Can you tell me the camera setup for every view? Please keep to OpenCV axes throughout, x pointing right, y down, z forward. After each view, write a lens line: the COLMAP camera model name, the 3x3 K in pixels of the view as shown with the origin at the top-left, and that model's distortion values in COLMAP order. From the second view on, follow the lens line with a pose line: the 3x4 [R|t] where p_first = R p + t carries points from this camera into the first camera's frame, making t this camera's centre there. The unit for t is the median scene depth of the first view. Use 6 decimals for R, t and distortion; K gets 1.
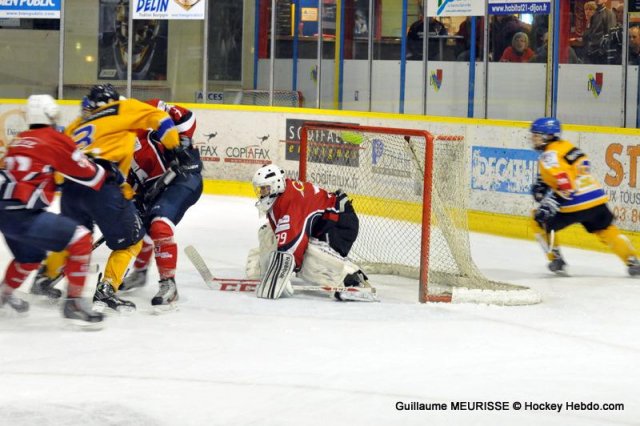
lens RADIAL K [[2131.9, 0, 317.7], [0, 2131.9, 213.6], [0, 0, 1]] dist [-0.254408, 0.000000]
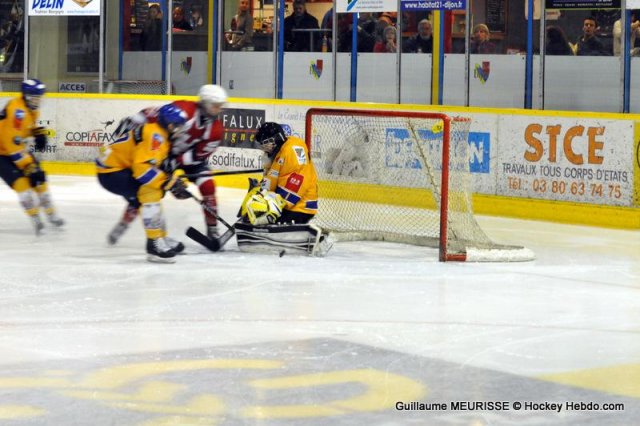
lens RADIAL K [[2131.9, 0, 321.4], [0, 2131.9, 214.0], [0, 0, 1]] dist [-0.254408, 0.000000]
pose [[0.983510, -0.020538, 0.179683, -0.155725], [0.019523, 0.999782, 0.007412, 0.004120], [-0.179796, -0.003782, 0.983697, -0.090497]]
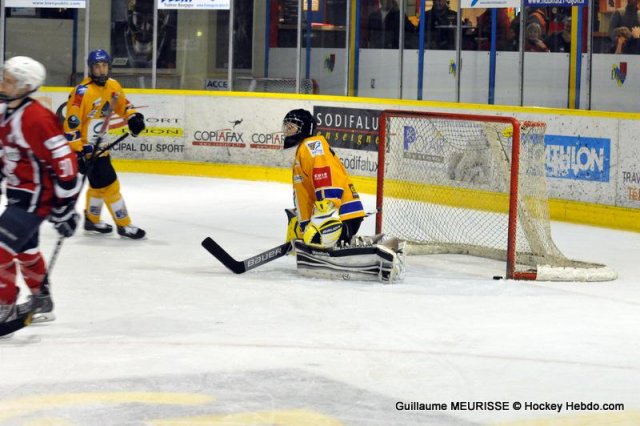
lens RADIAL K [[2131.9, 0, 321.5], [0, 2131.9, 213.9], [0, 0, 1]] dist [-0.254408, 0.000000]
pose [[0.998820, -0.002396, 0.048516, -0.066591], [0.002088, 0.999977, 0.006381, 0.001465], [-0.048531, -0.006272, 0.998802, -0.037183]]
